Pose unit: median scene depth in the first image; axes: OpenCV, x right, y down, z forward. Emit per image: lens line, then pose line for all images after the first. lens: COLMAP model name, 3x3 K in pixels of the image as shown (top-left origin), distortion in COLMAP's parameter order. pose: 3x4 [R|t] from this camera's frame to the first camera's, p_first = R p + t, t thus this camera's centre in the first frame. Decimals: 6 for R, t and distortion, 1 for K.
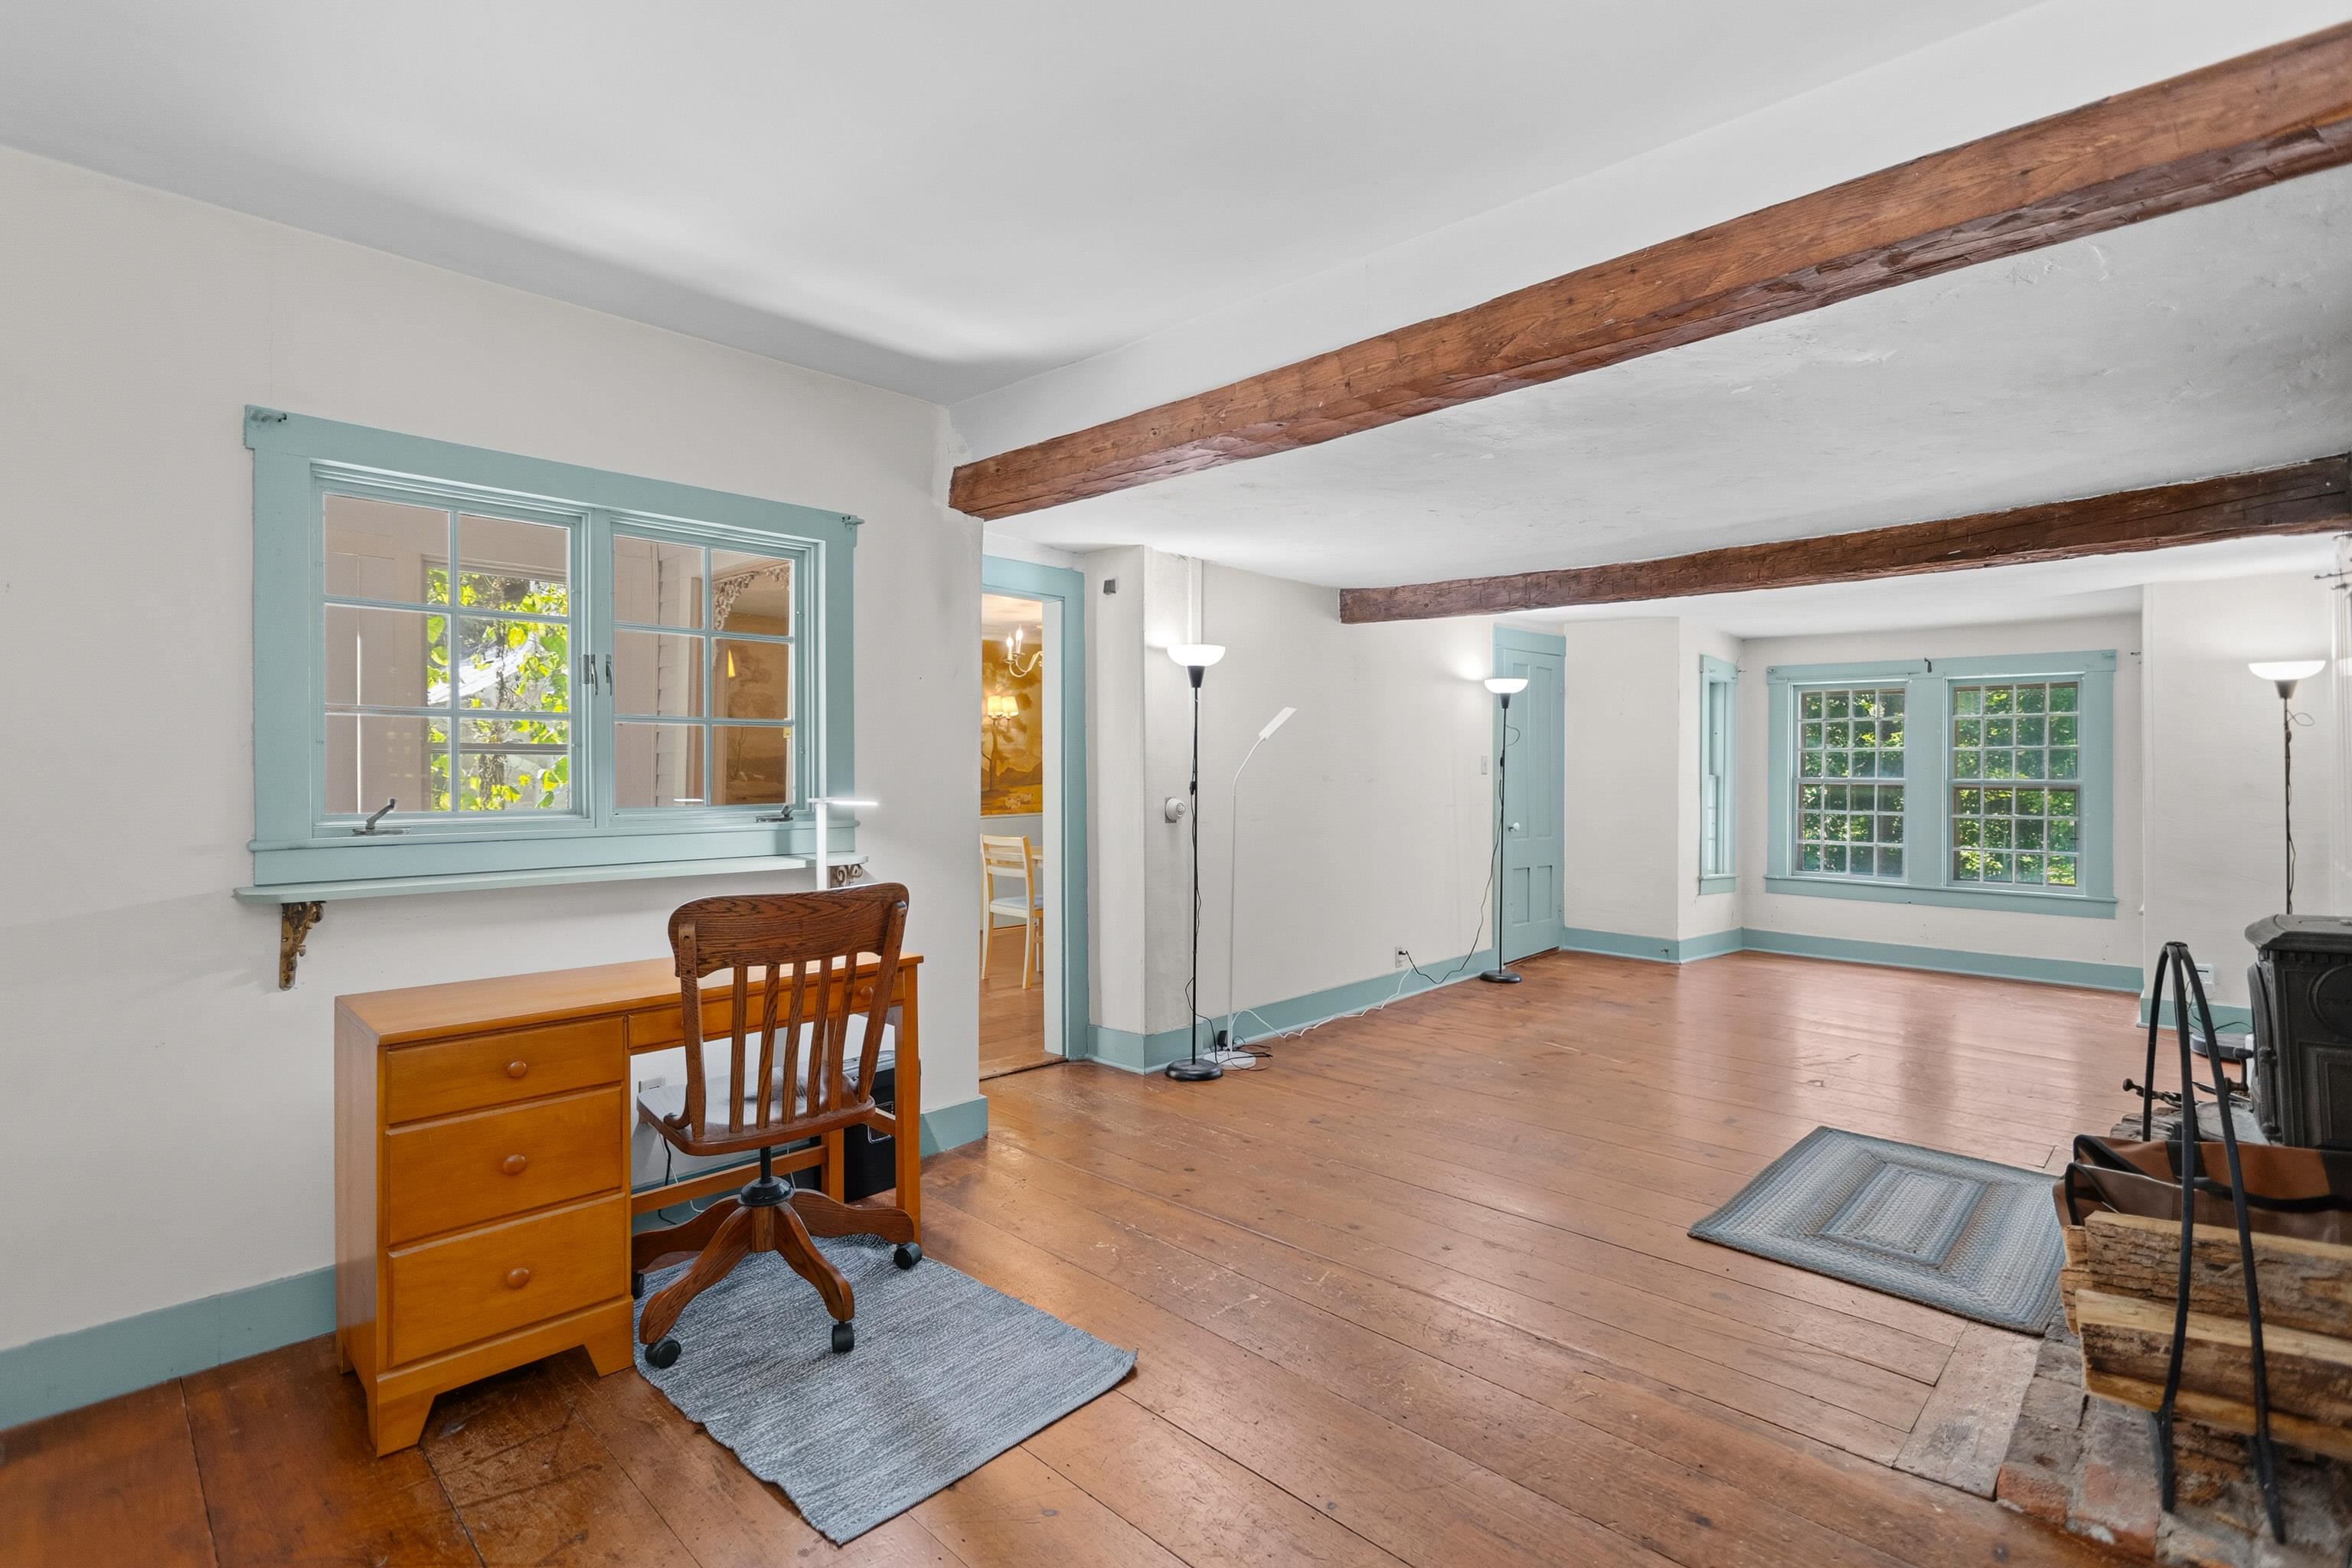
lens RADIAL K [[1108.2, 0, 1188.9], [0, 1108.2, 766.5], [0, 0, 1]] dist [-0.000874, 0.001143]
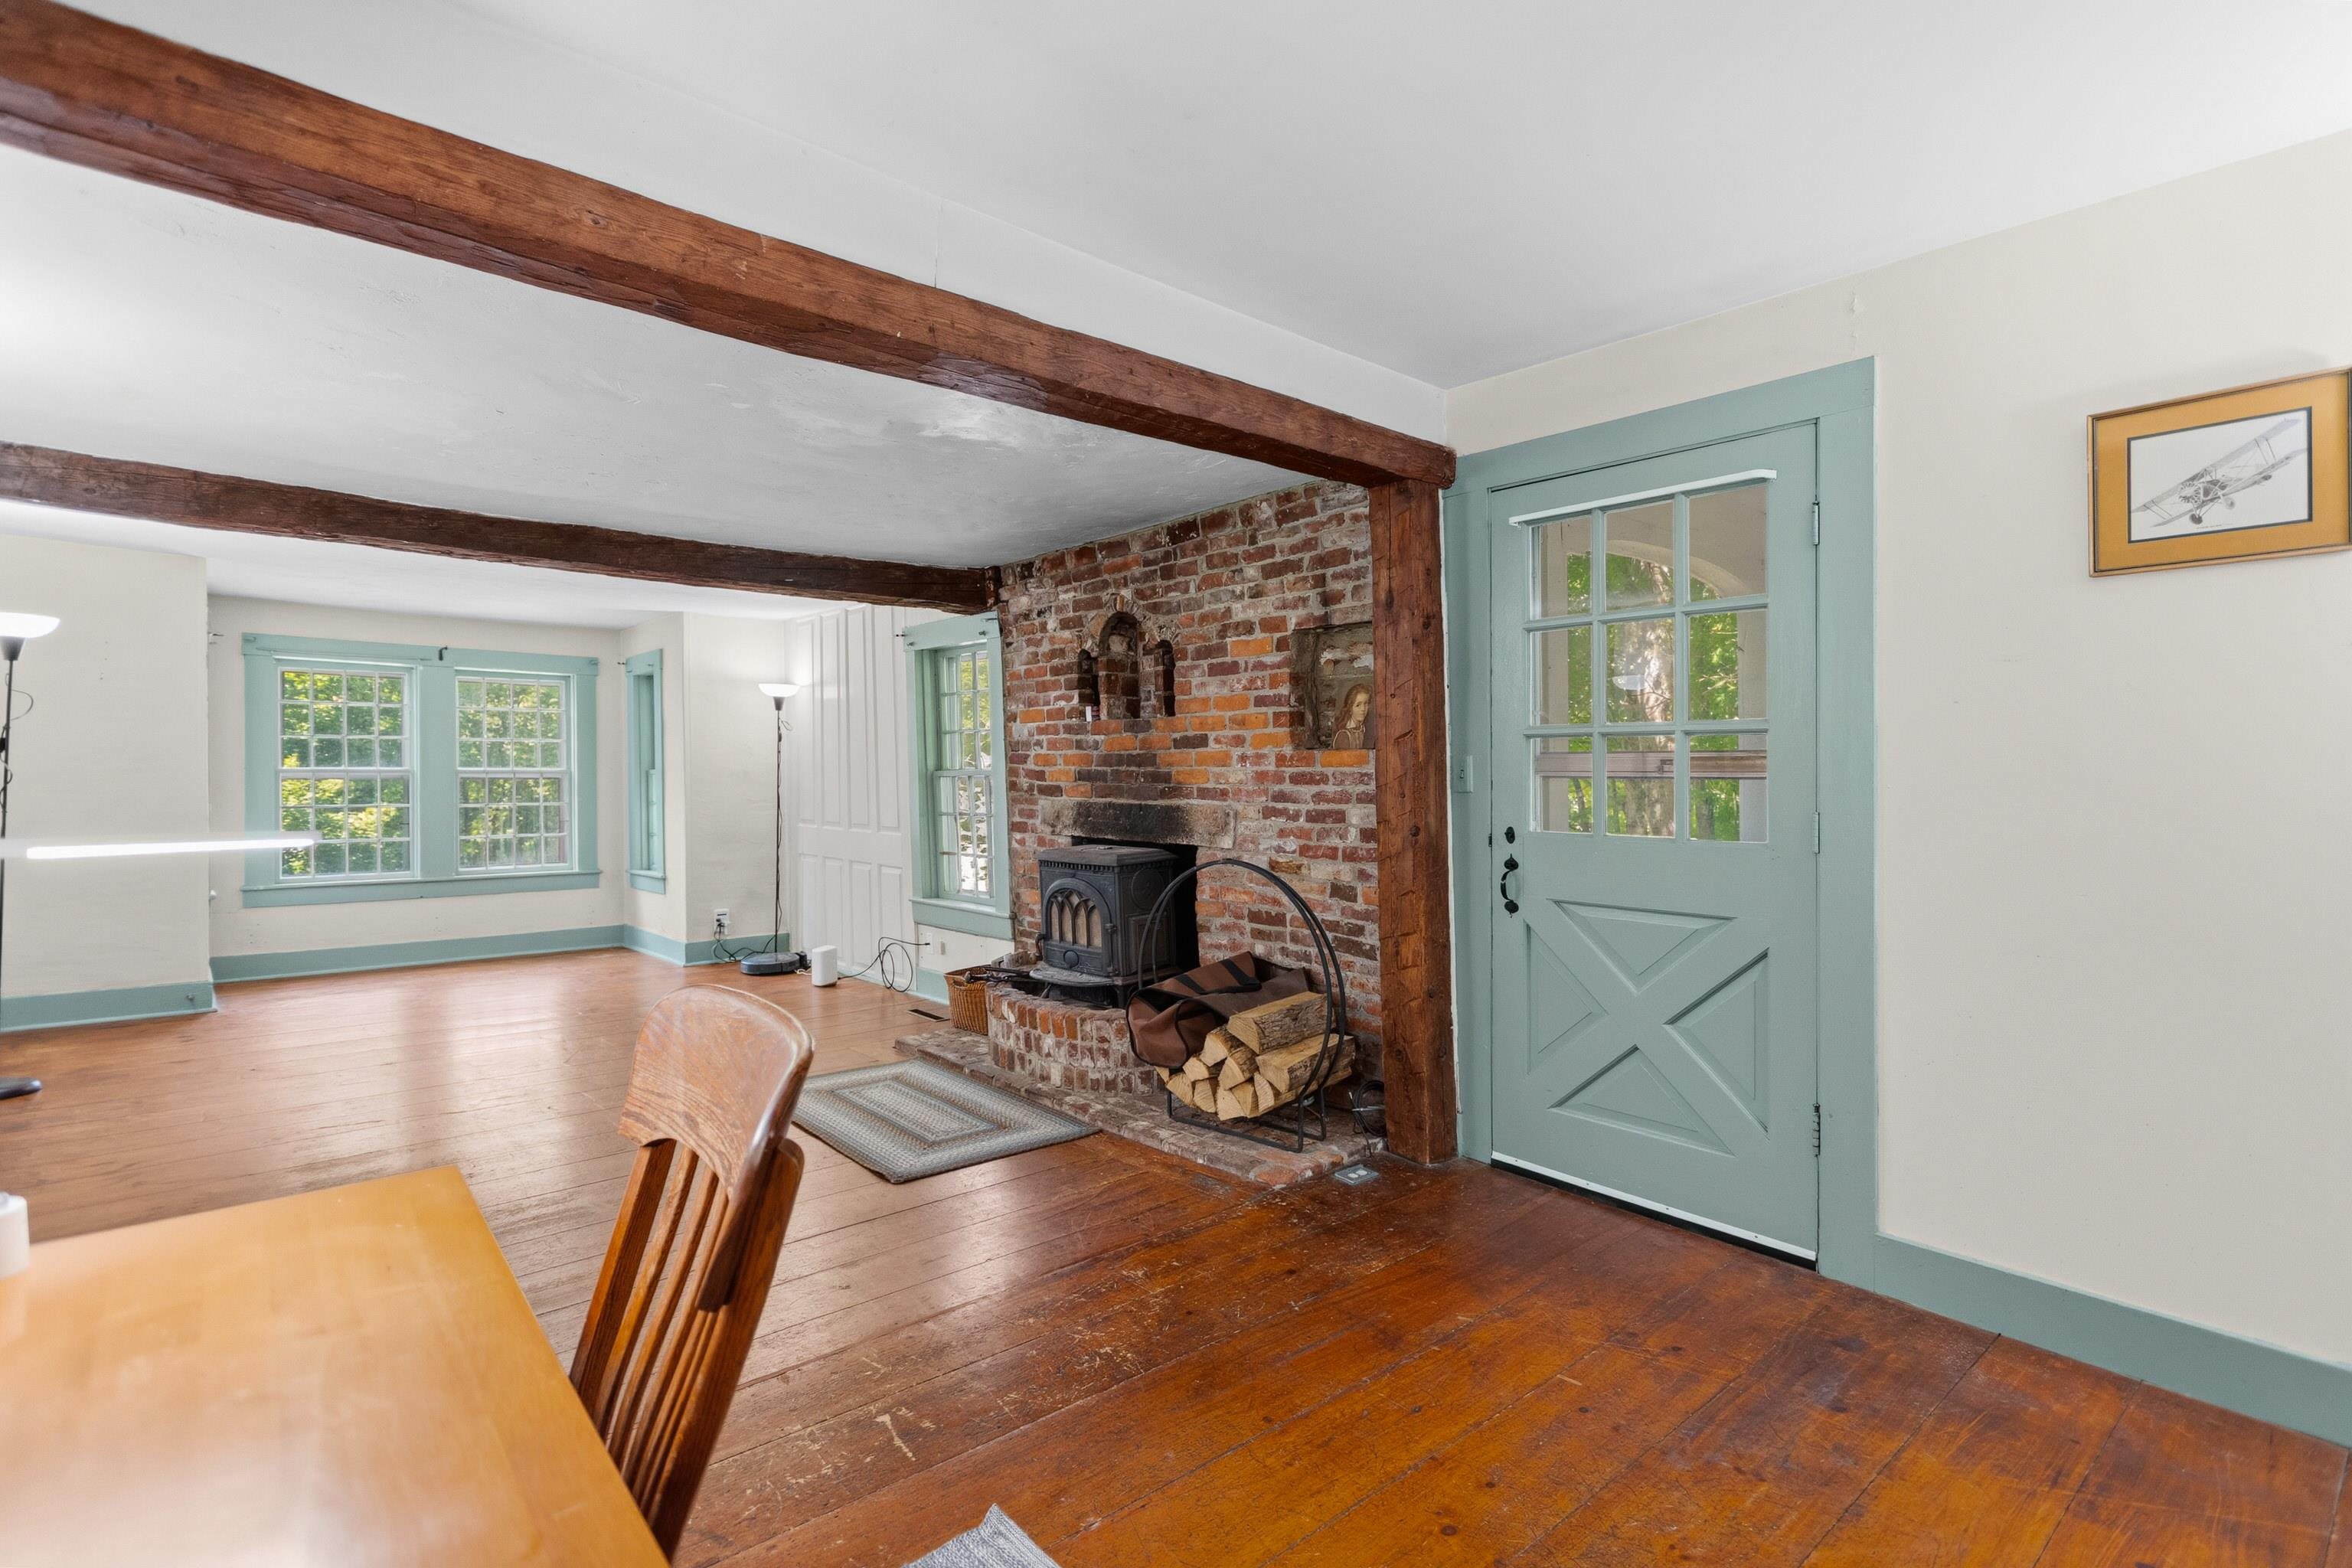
lens RADIAL K [[1108.2, 0, 1188.9], [0, 1108.2, 766.5], [0, 0, 1]] dist [-0.000874, 0.001143]
pose [[0.095890, -0.003694, 0.995385, -0.249791], [-0.007267, 0.999964, 0.004411, -0.000088], [-0.995365, -0.007657, 0.095860, 0.244402]]
